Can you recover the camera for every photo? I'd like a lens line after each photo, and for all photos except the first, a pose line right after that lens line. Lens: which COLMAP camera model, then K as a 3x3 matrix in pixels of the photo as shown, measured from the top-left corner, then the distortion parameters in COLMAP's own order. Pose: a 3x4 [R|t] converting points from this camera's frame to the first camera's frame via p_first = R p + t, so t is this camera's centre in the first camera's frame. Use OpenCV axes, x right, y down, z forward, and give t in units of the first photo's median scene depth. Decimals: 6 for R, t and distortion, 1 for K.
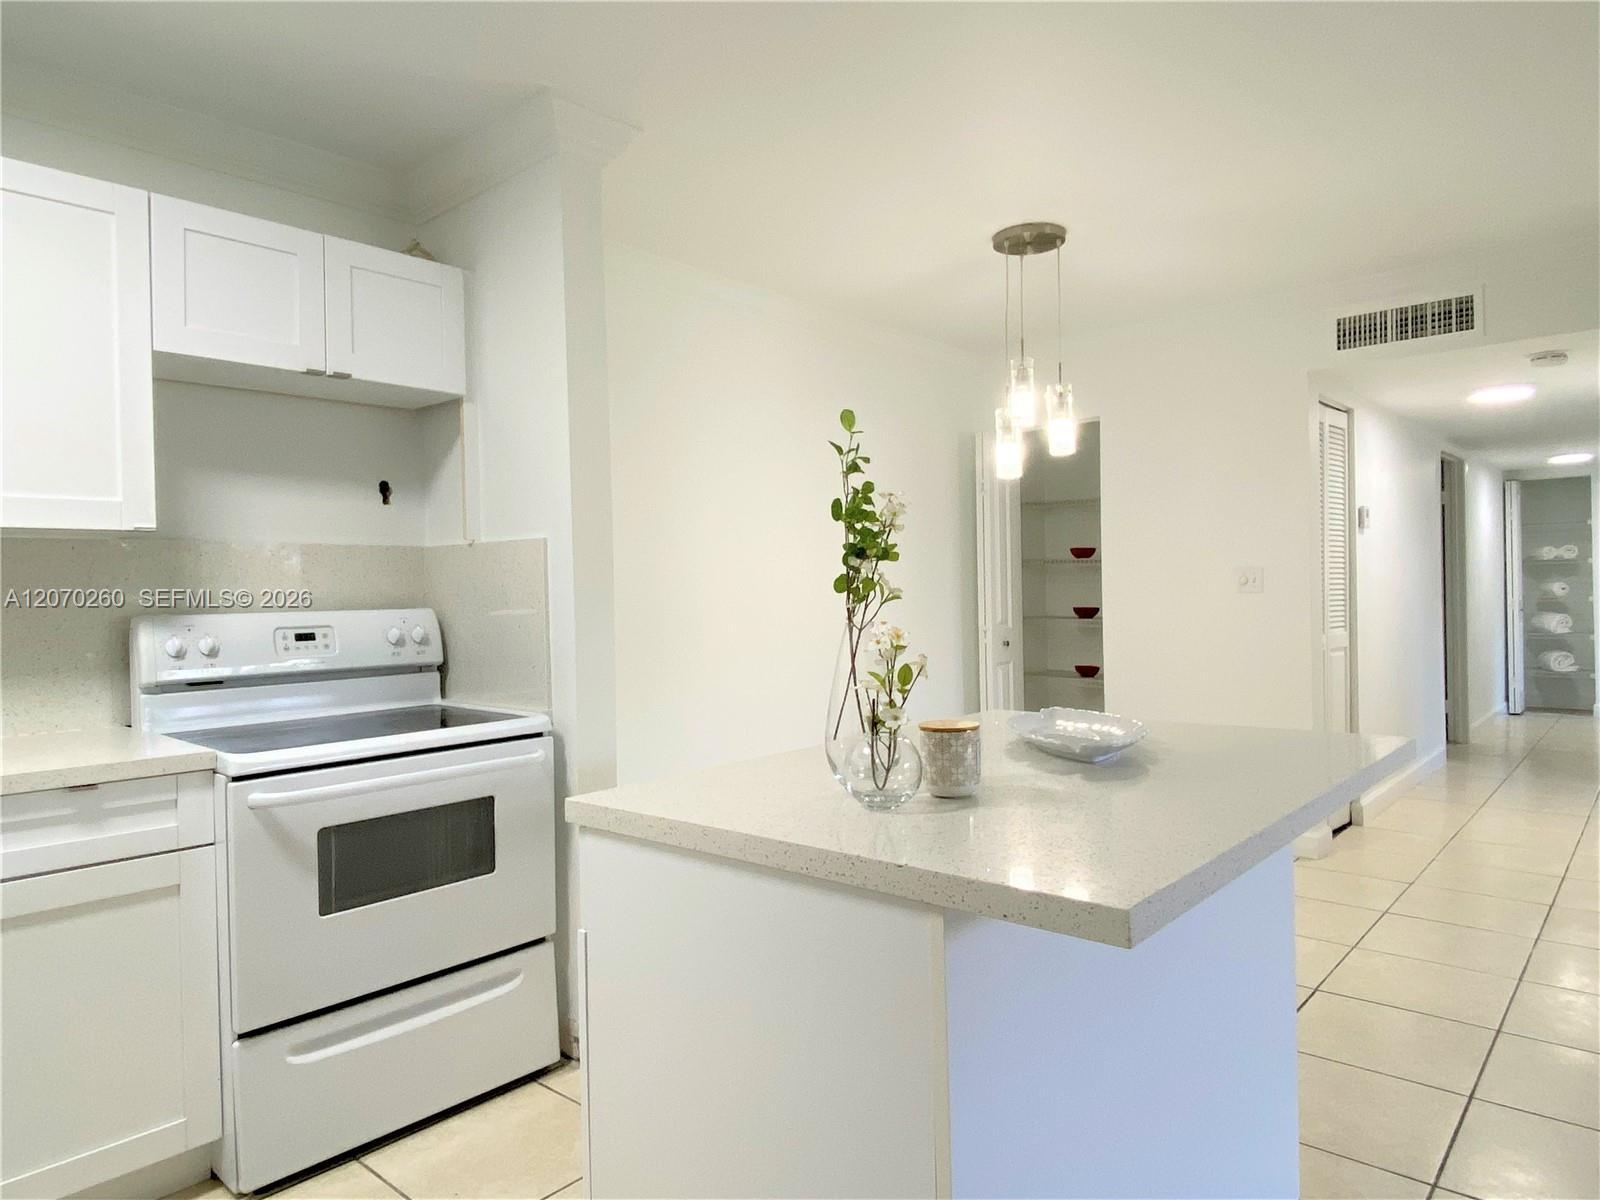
lens RADIAL K [[1006.8, 0, 800.0], [0, 1006.8, 600.0], [0, 0, 1]] dist [-0.001555, -0.001712]
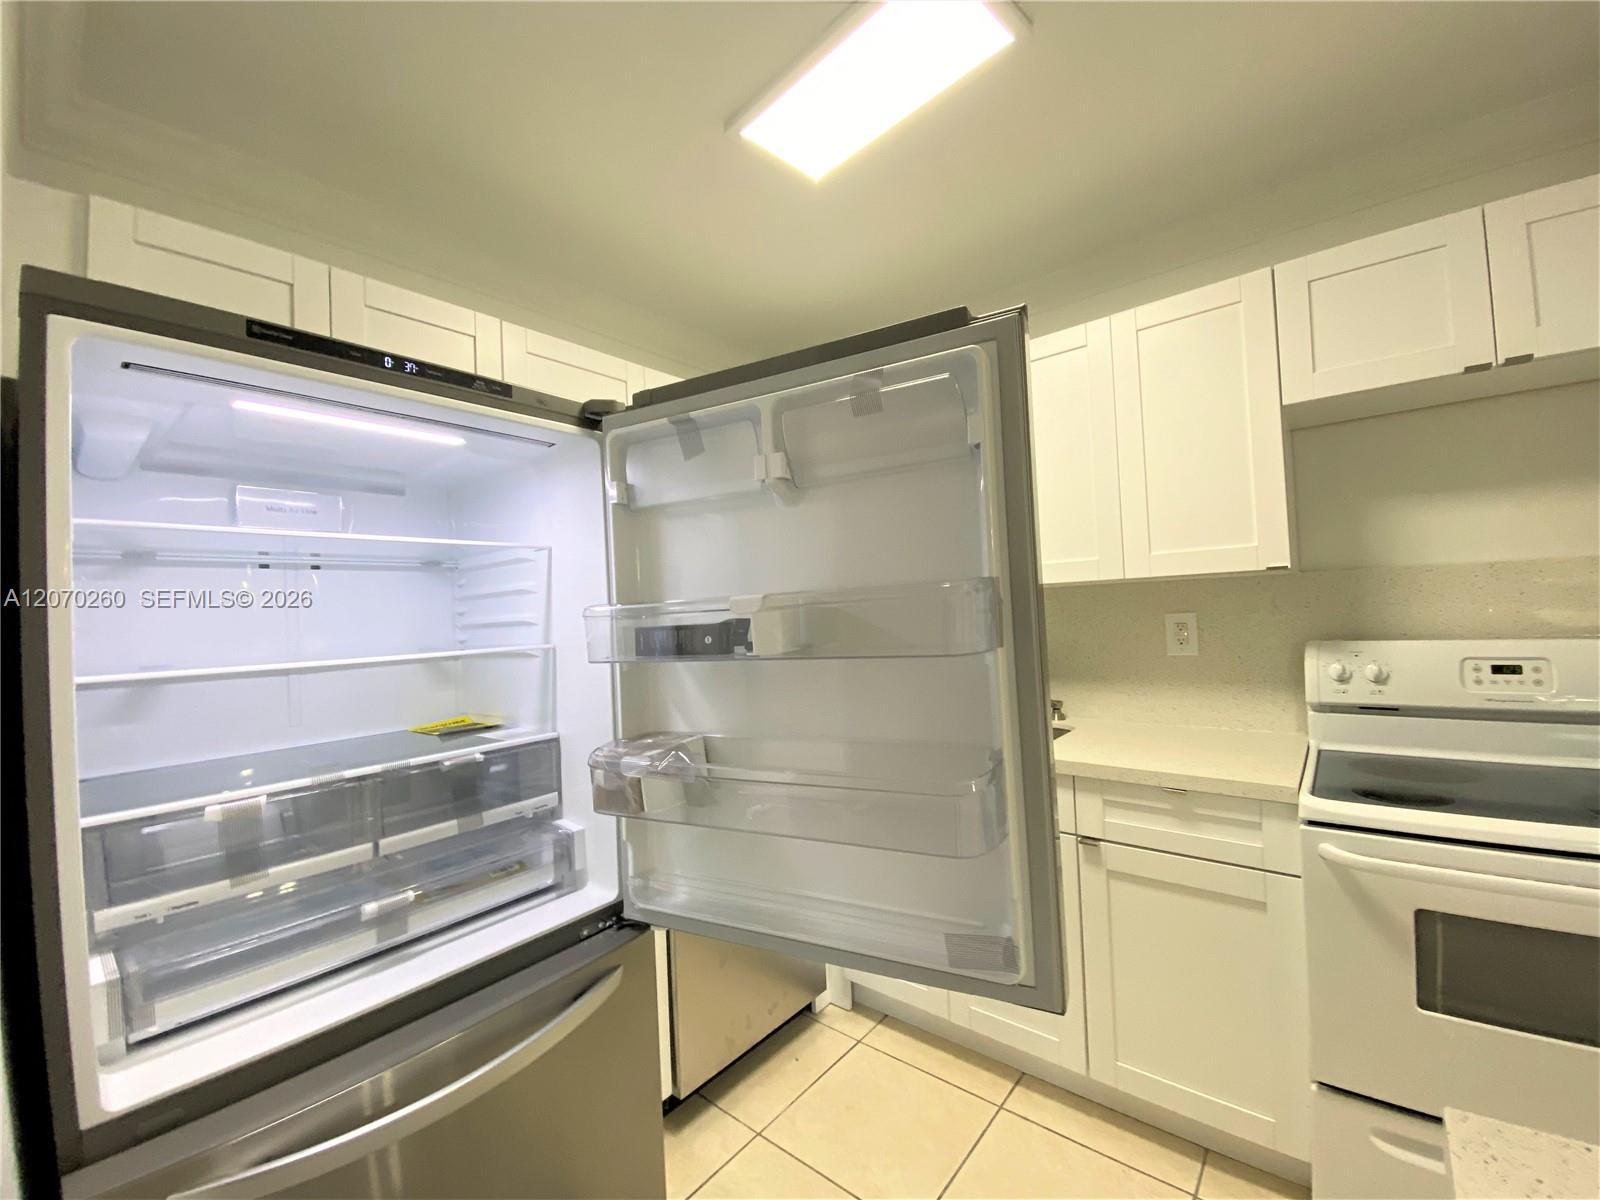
lens RADIAL K [[637.0, 0, 789.2], [0, 637.0, 599.2], [0, 0, 1]] dist [0.000712, -0.014149]
pose [[0.009301, -0.002497, -0.999954, 0.041754], [0.031132, 0.999513, -0.002206, -0.043177], [0.999472, -0.031110, 0.009374, 0.380231]]
